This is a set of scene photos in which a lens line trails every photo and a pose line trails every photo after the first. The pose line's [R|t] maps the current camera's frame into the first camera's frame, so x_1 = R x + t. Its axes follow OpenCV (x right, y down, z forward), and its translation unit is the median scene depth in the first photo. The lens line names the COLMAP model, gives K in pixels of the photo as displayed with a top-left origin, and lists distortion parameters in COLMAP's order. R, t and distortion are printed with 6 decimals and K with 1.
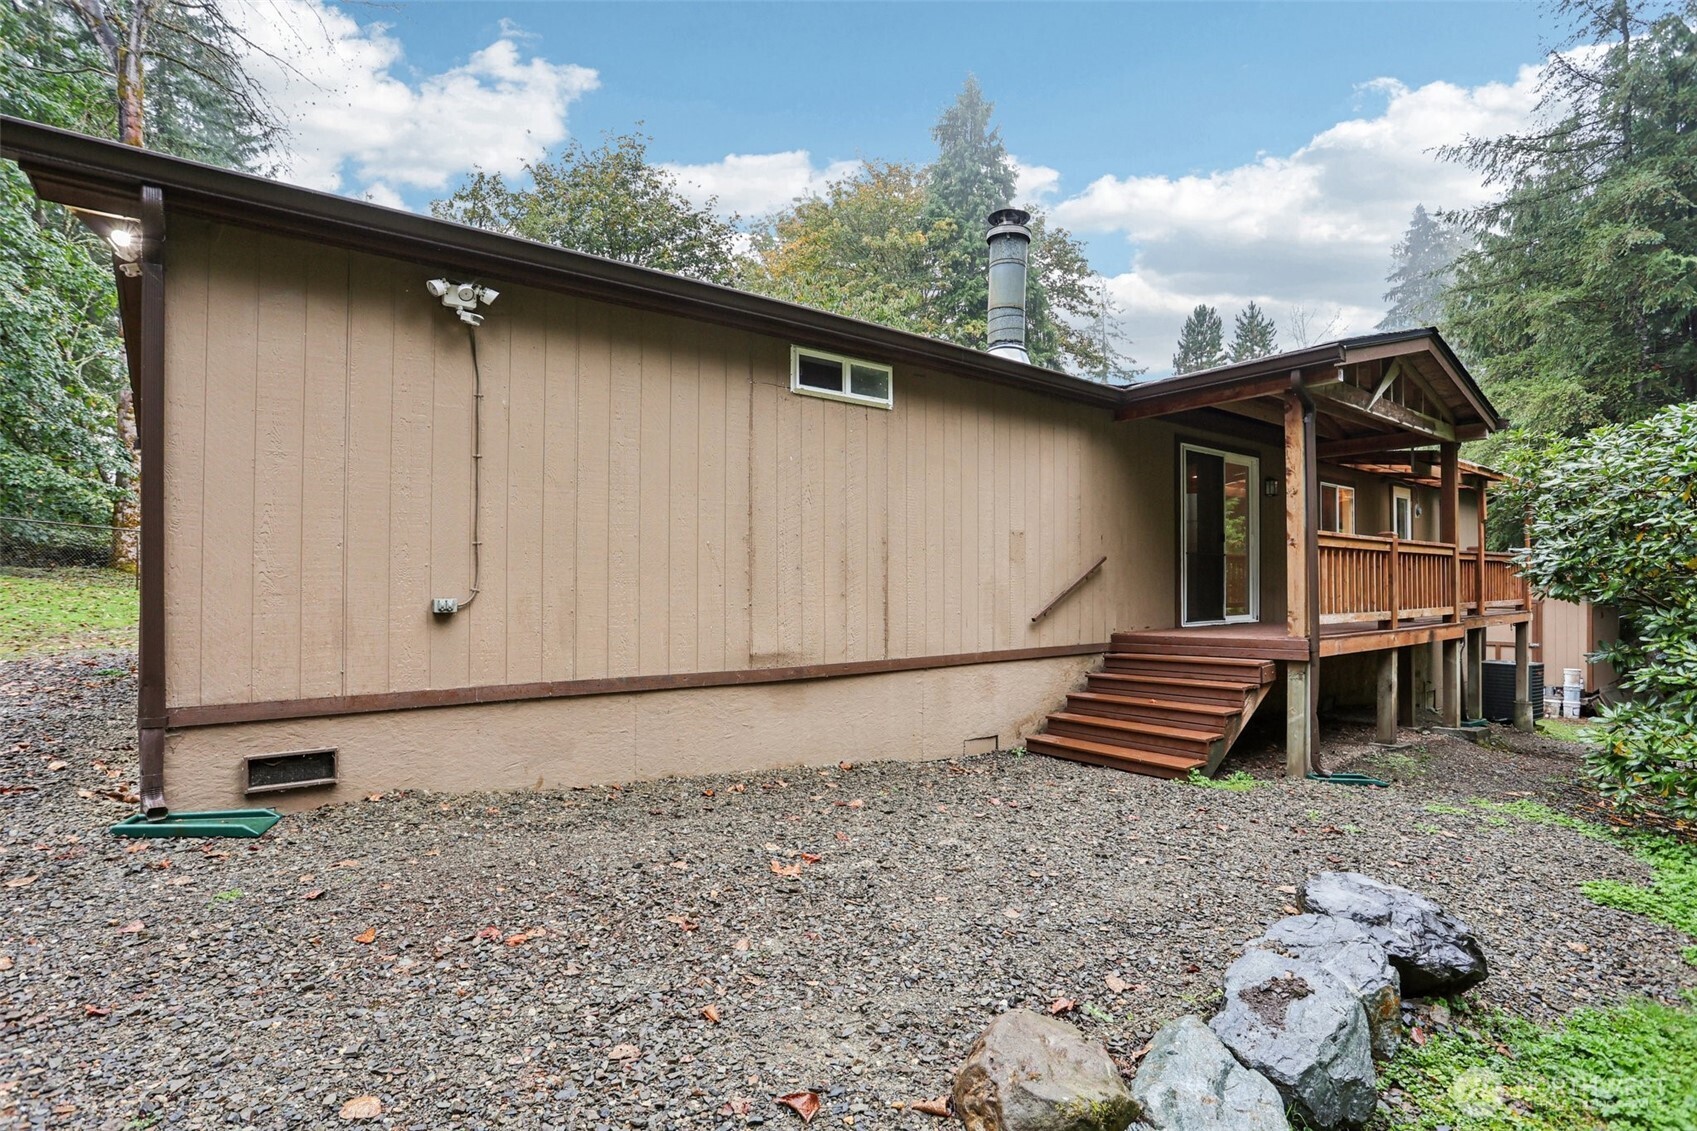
lens RADIAL K [[838.2, 0, 844.6], [0, 838.2, 564.9], [0, 0, 1]] dist [-0.067265, 0.037985]
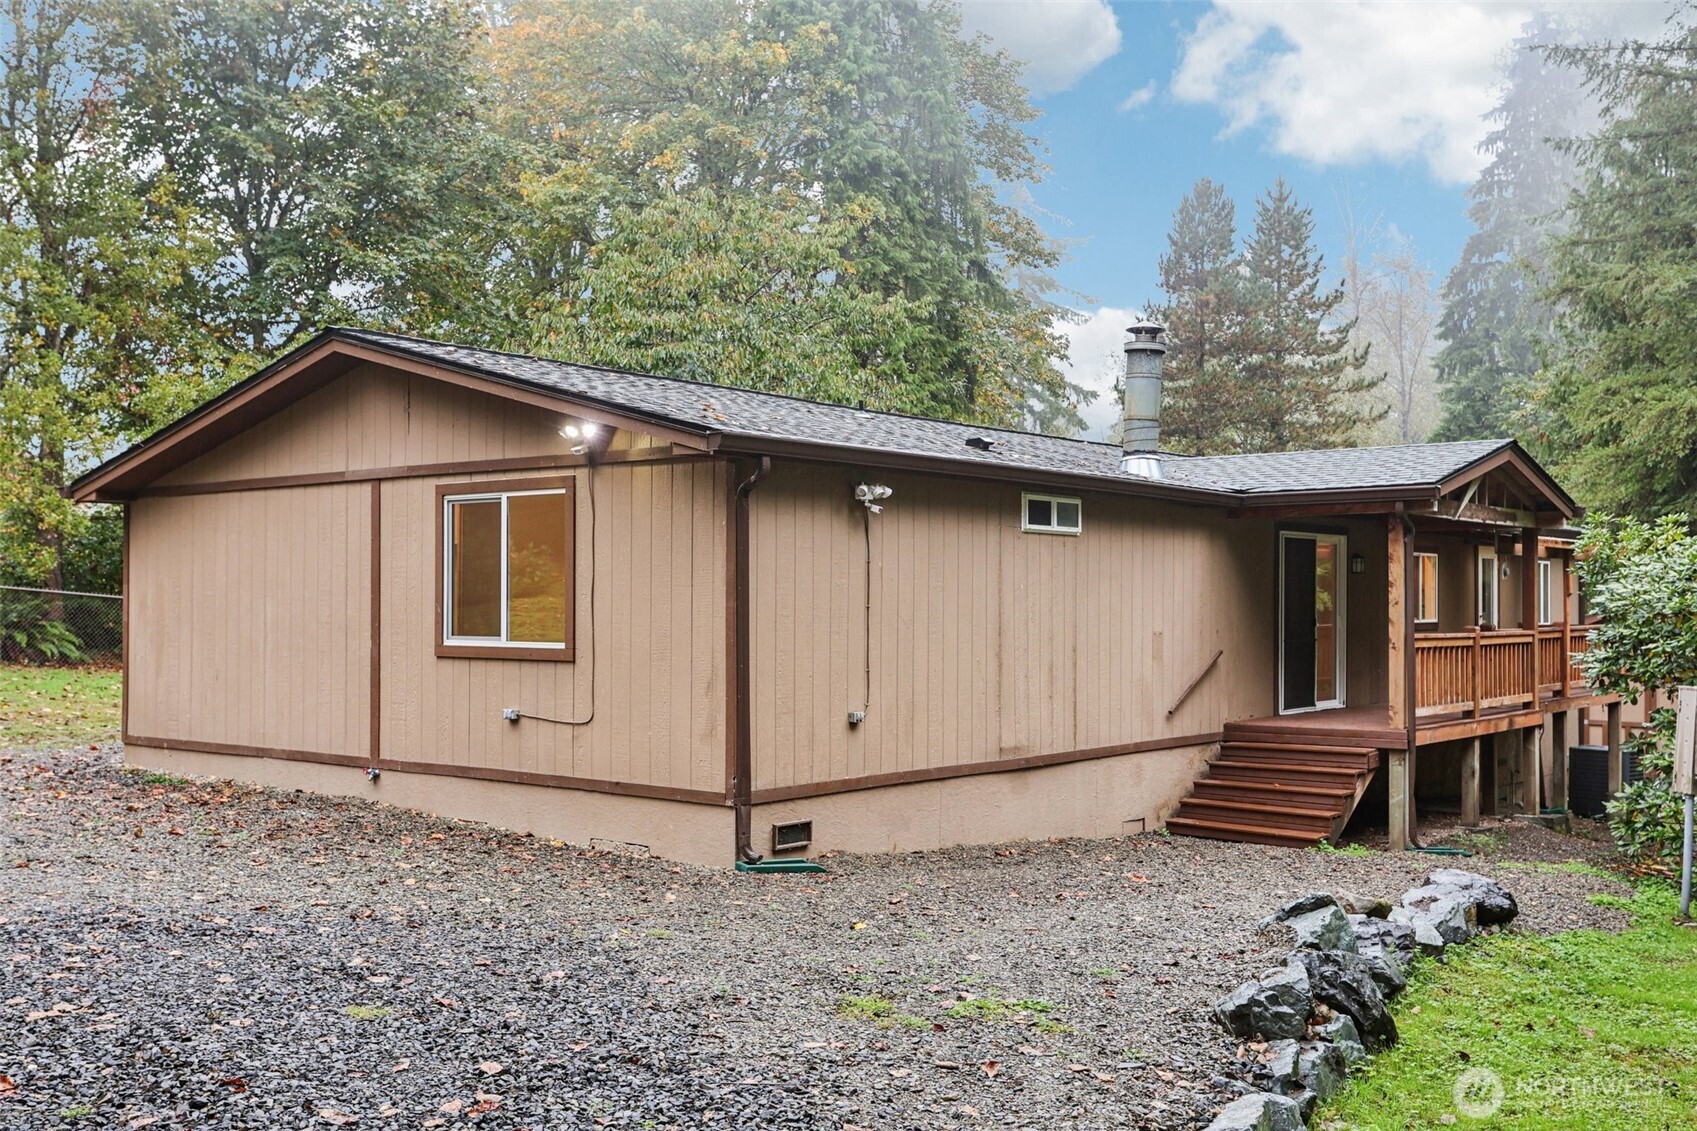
lens RADIAL K [[1641.7, 0, 840.6], [0, 1641.7, 548.1], [0, 0, 1]] dist [0.017850, 0.129682]
pose [[0.975967, 0.014057, 0.217463, -0.667225], [-0.012632, 0.999889, -0.007941, -0.126901], [-0.217550, 0.005004, 0.976036, -1.009716]]
